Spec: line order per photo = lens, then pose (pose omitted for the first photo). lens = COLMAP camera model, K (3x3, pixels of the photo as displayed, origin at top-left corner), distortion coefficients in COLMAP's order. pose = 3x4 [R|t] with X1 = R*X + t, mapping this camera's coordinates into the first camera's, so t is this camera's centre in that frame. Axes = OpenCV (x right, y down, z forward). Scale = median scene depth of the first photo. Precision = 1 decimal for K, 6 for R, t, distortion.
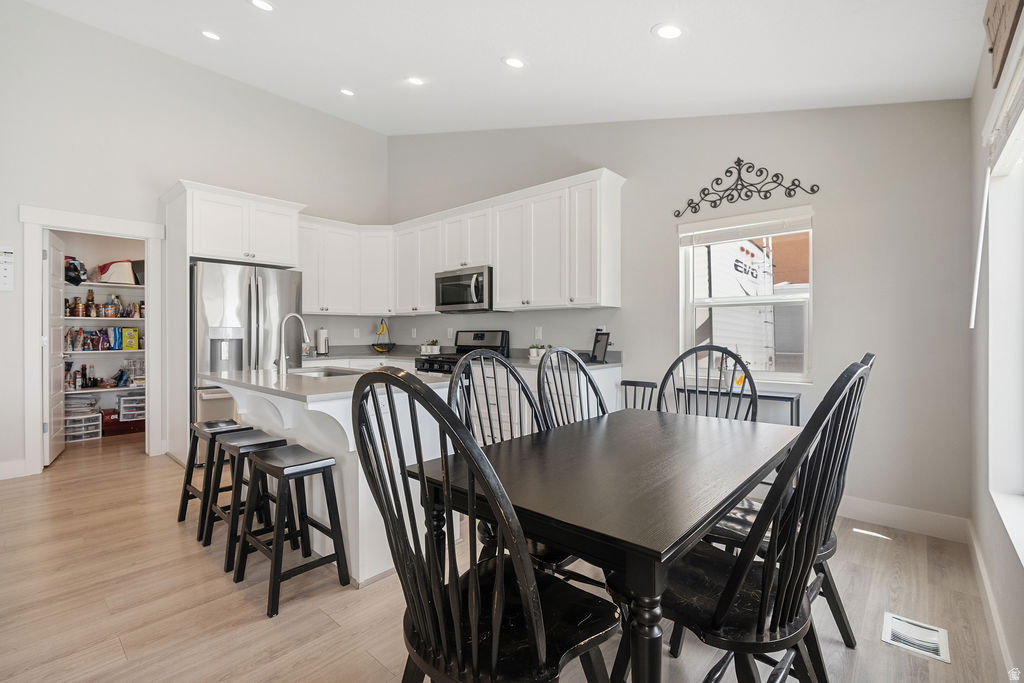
lens RADIAL K [[464.3, 0, 510.8], [0, 464.3, 334.8], [0, 0, 1]] dist [-0.005484, 0.000009]
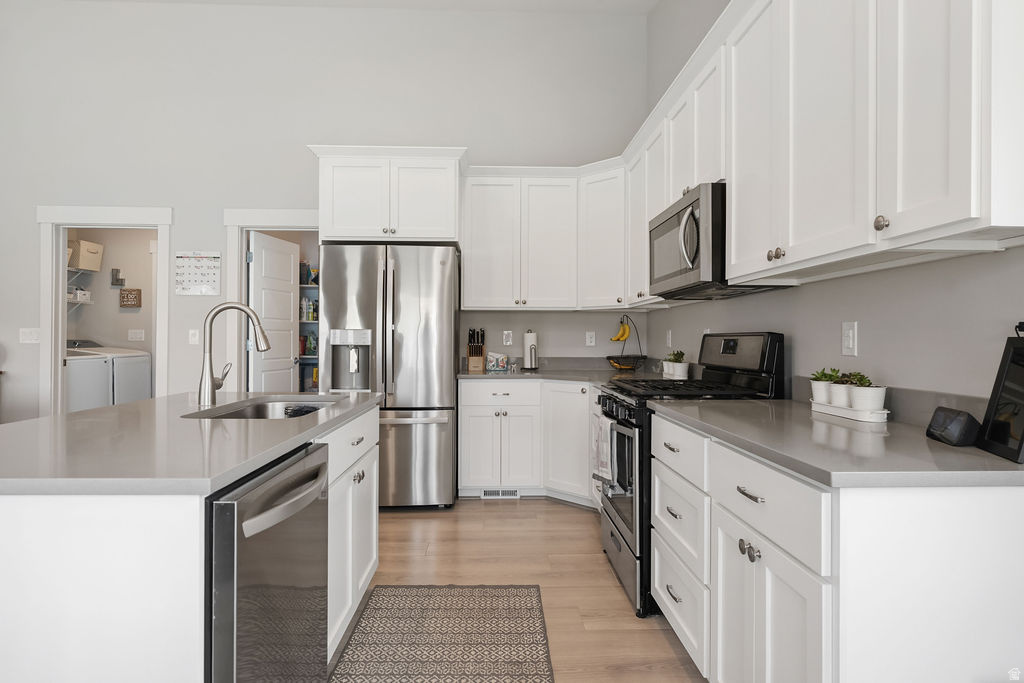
lens RADIAL K [[554.3, 0, 510.1], [0, 554.3, 336.1], [0, 0, 1]] dist [-0.001859, 0.000160]
pose [[0.691283, -0.000950, -0.722583, 0.208905], [-0.006533, 0.999950, -0.007565, -0.000511], [0.722555, 0.009950, 0.691242, 0.560511]]
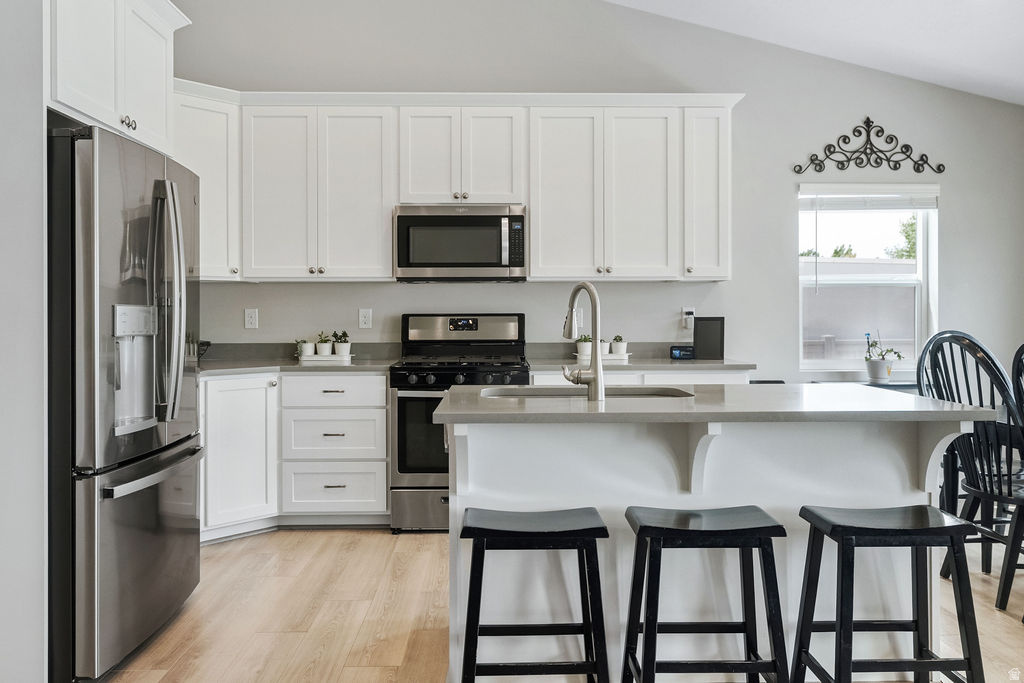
lens RADIAL K [[789.2, 0, 514.3], [0, 789.2, 314.2], [0, 0, 1]] dist [0.009241, -0.002904]
pose [[0.727763, -0.000856, 0.685828, -0.826861], [0.004316, 0.999985, -0.003332, -0.005871], [-0.685815, 0.005385, 0.727756, 0.299230]]
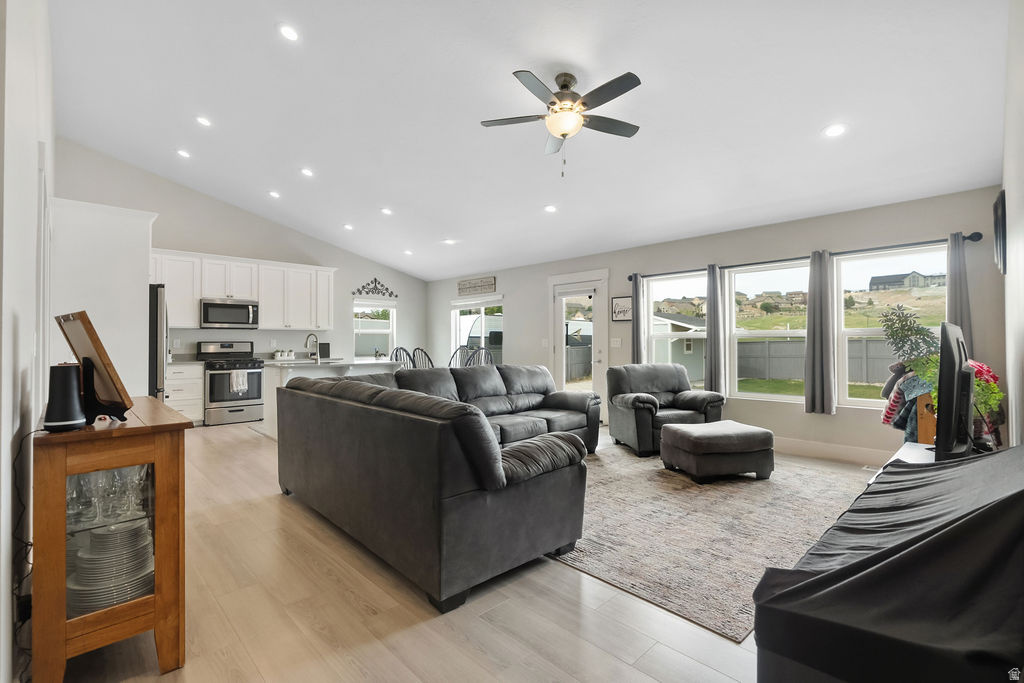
lens RADIAL K [[464.3, 0, 510.4], [0, 464.3, 339.6], [0, 0, 1]] dist [-0.005484, 0.000009]
pose [[0.072317, 0.006434, 0.997361, -1.727659], [0.005570, 0.999961, -0.006855, -0.000686], [-0.997366, 0.006051, 0.072279, 0.019442]]
